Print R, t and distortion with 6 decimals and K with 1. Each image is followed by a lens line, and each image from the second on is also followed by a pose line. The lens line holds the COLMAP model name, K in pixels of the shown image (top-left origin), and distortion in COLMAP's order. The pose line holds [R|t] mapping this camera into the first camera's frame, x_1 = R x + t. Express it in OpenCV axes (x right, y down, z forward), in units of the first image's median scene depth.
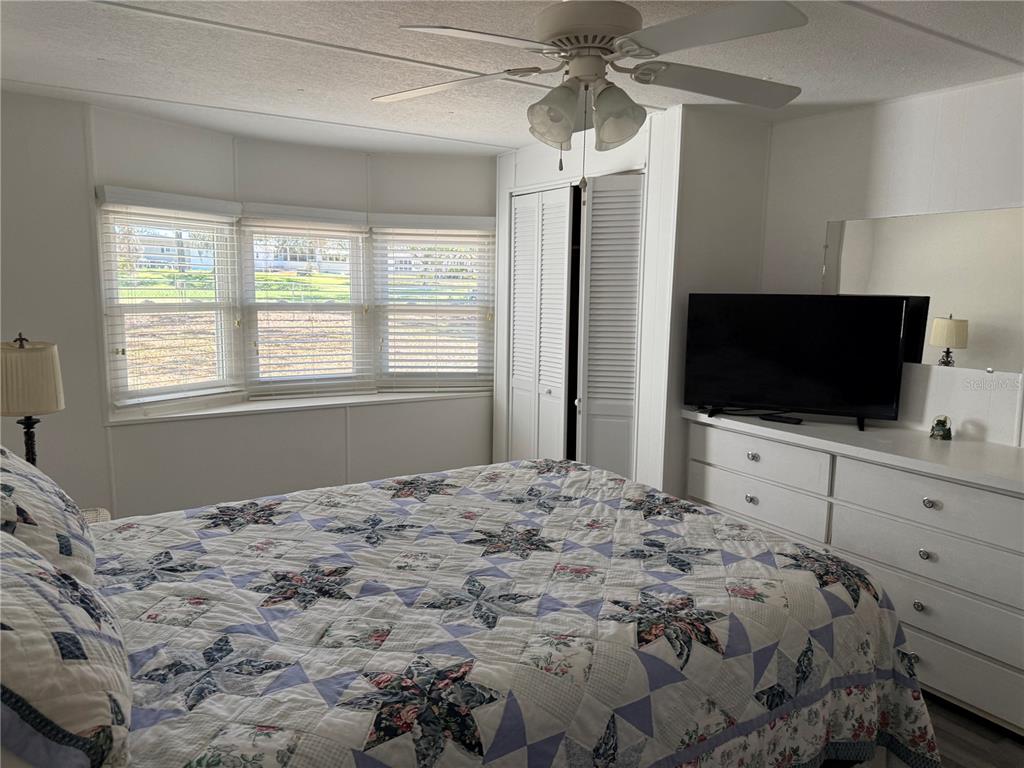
lens RADIAL K [[724.0, 0, 510.7], [0, 724.0, 399.7], [0, 0, 1]] dist [0.015913, -0.004613]
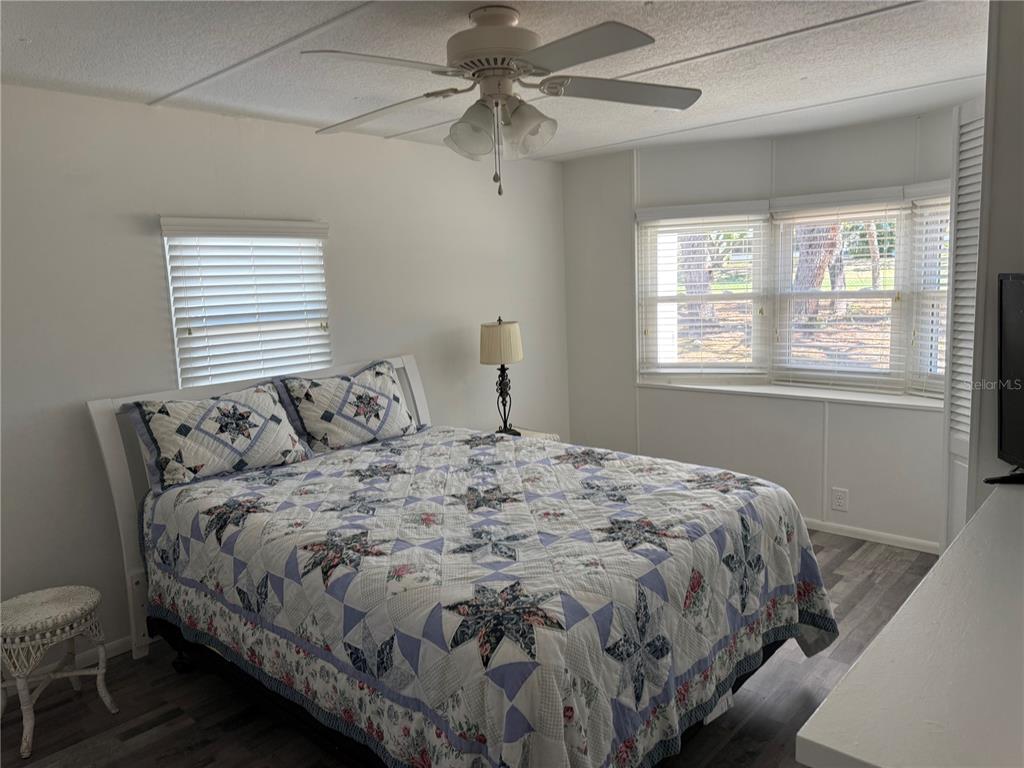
lens RADIAL K [[712.4, 0, 512.0], [0, 712.4, 384.0], [0, 0, 1]] dist [0.061370, -0.000740]
pose [[0.267496, 0.115840, -0.956570, 0.912749], [-0.112984, 0.989670, 0.088254, -0.081656], [0.956912, 0.084470, 0.277821, 0.568727]]
